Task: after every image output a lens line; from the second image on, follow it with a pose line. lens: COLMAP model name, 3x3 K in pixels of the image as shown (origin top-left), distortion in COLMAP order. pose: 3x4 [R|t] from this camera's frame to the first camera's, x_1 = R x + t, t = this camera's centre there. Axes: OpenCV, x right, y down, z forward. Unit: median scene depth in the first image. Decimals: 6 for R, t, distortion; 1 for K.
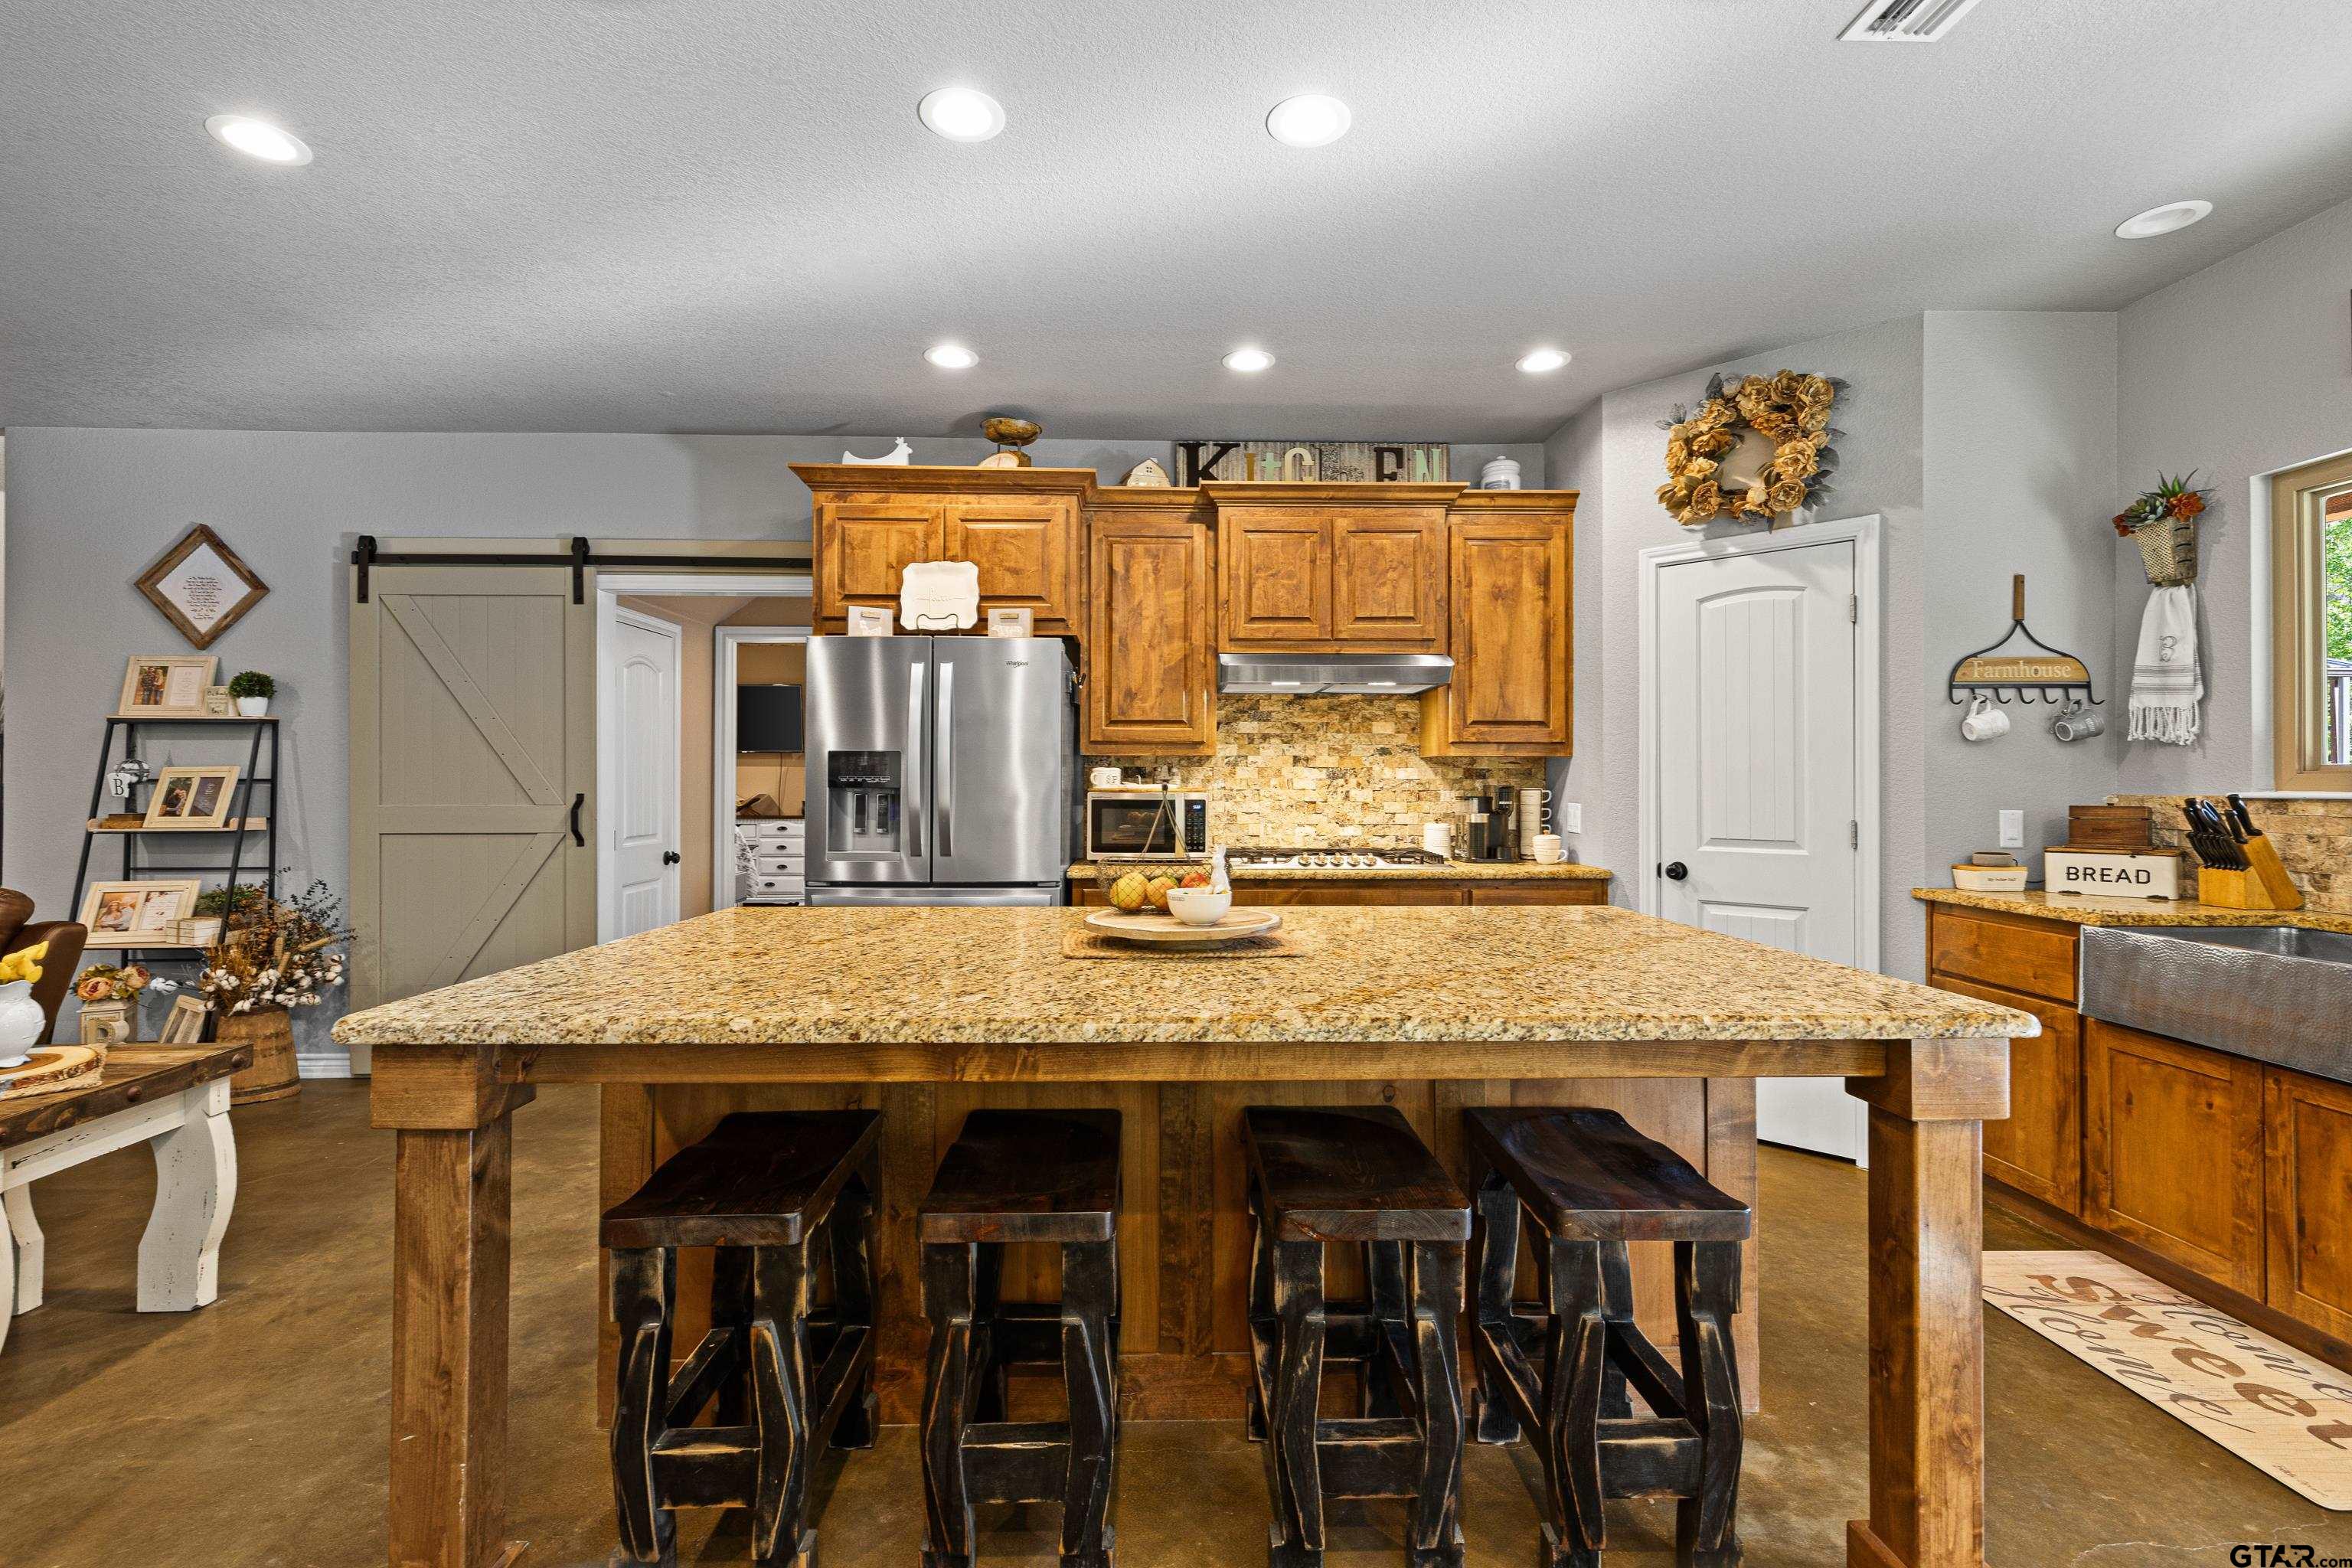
lens RADIAL K [[1049.3, 0, 1141.6], [0, 1049.3, 782.3], [0, 0, 1]] dist [0.005274, -0.001293]
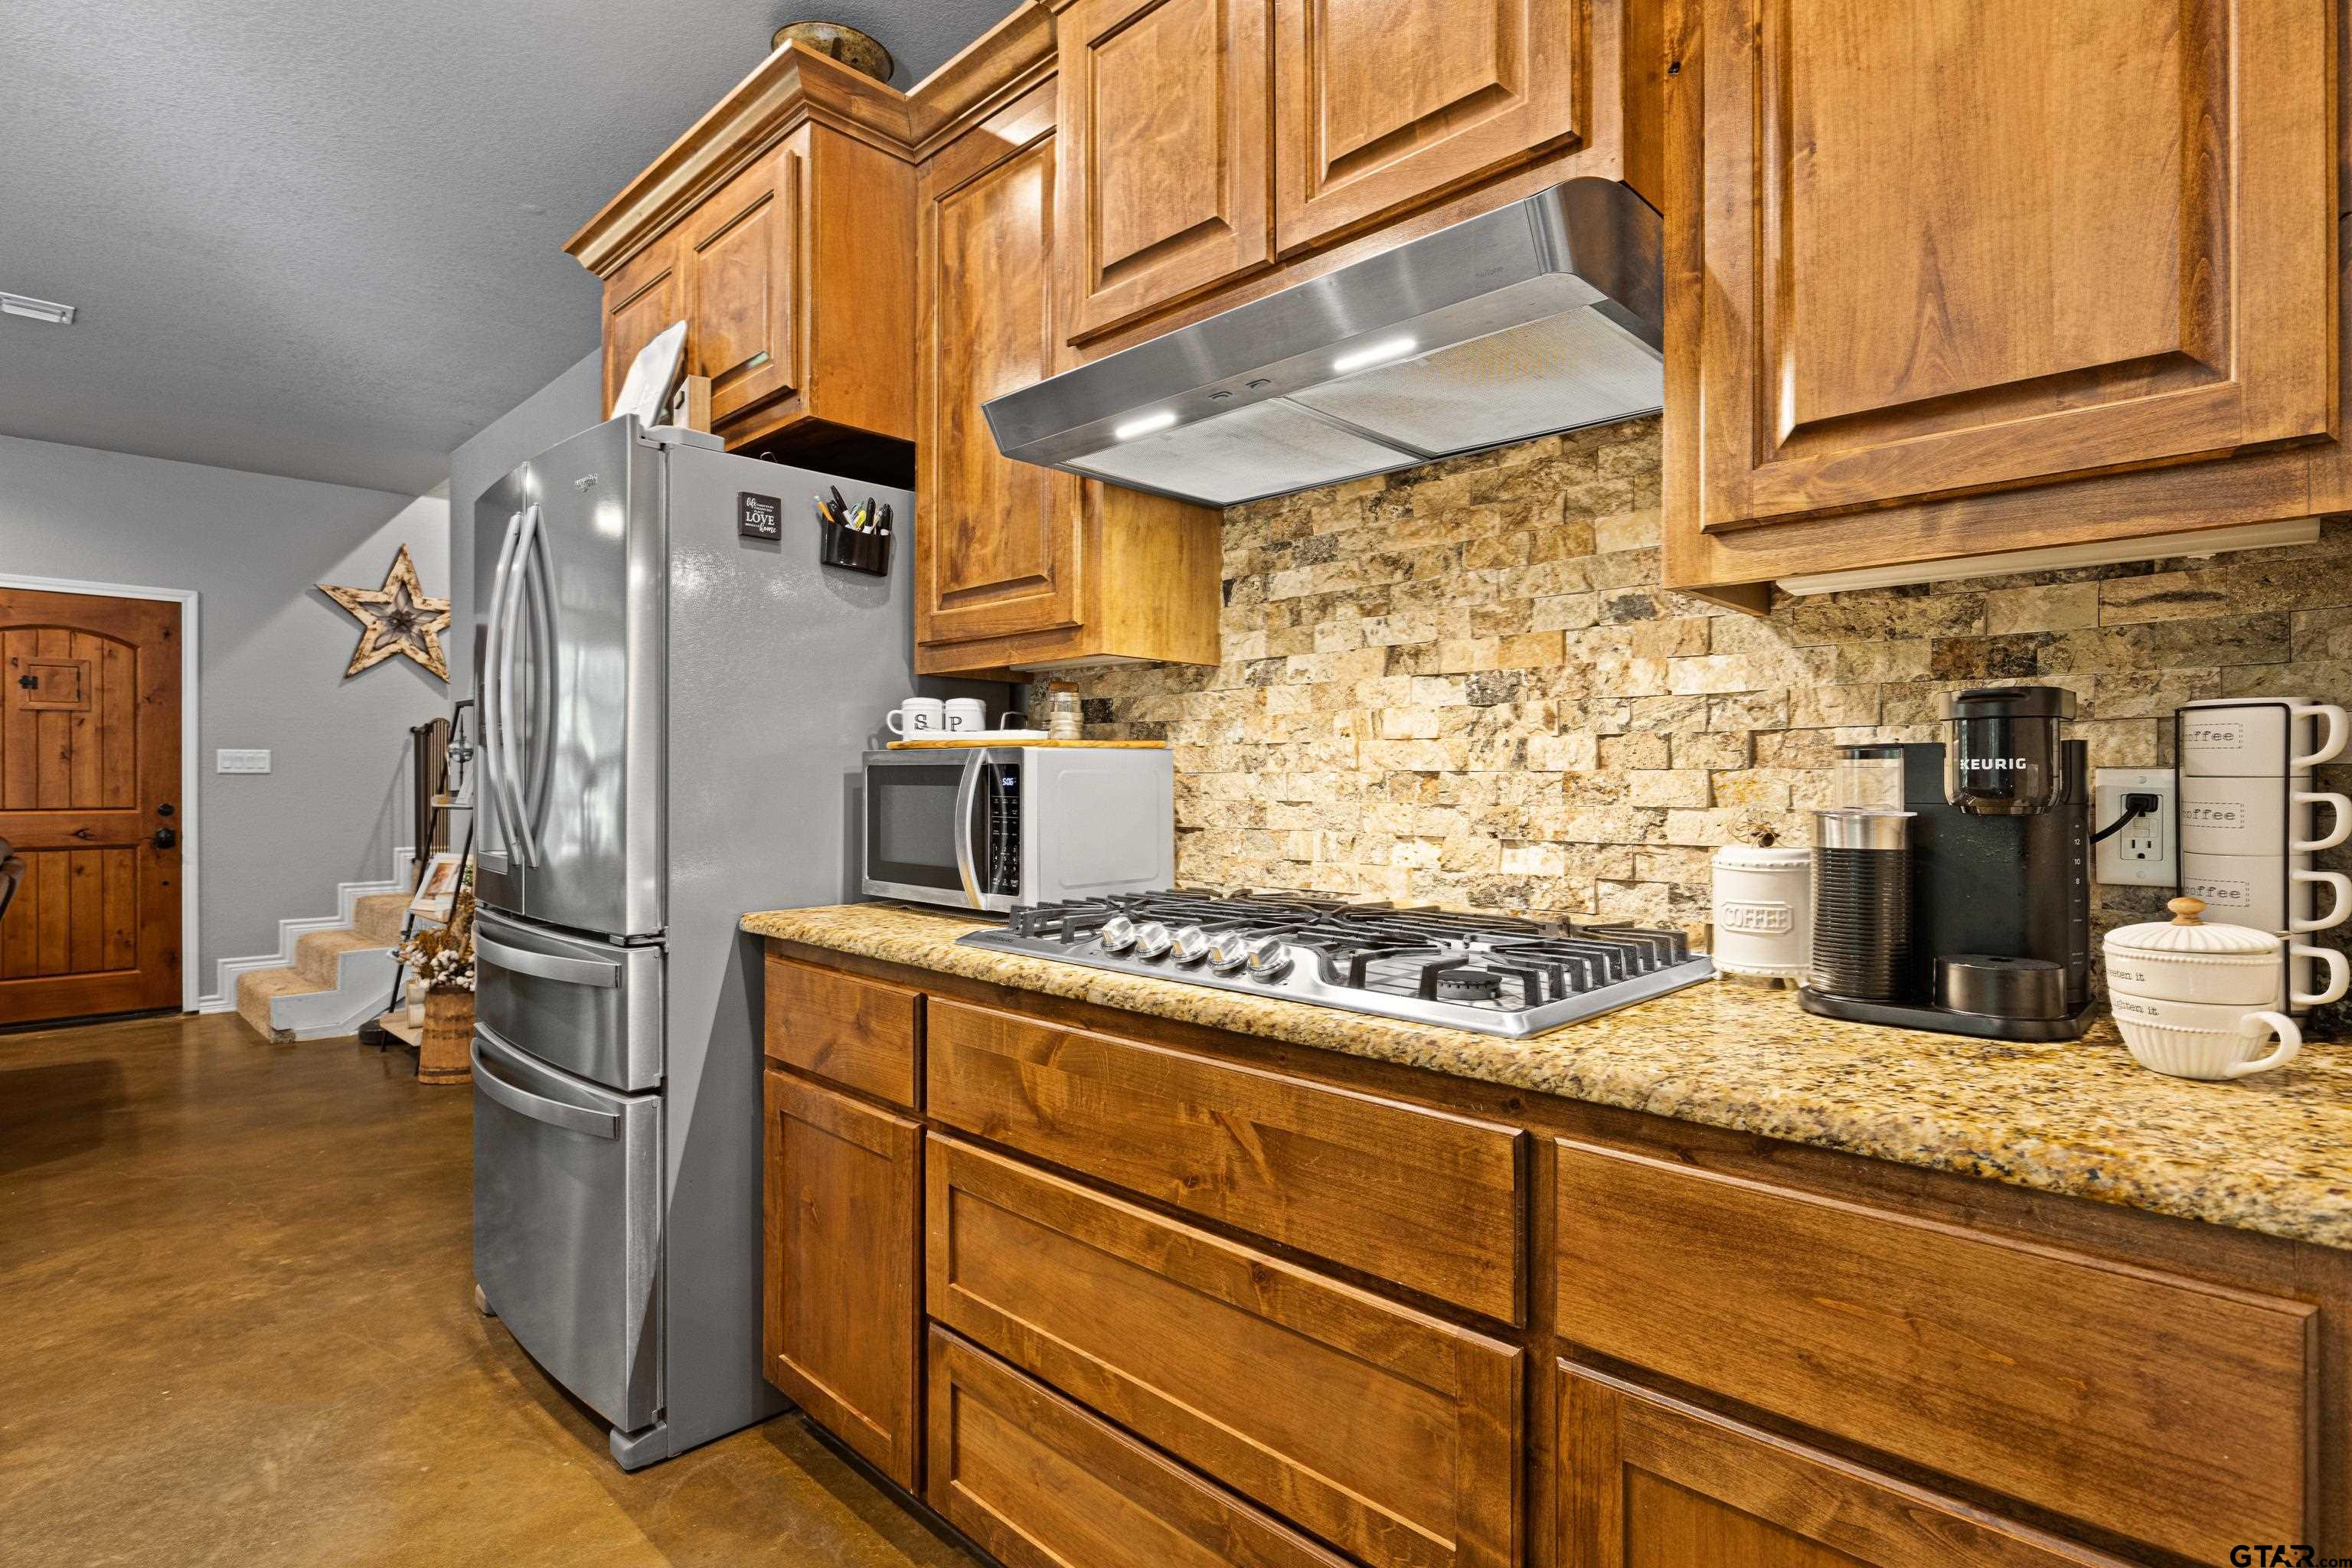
lens RADIAL K [[1165.8, 0, 1176.0], [0, 1165.8, 784.0], [0, 0, 1]] dist [-0.000055, -0.000905]
pose [[0.703271, 0.000269, -0.710922, 0.418251], [0.001260, 0.999998, 0.001625, 0.023762], [0.710921, -0.002039, 0.703269, 0.732204]]
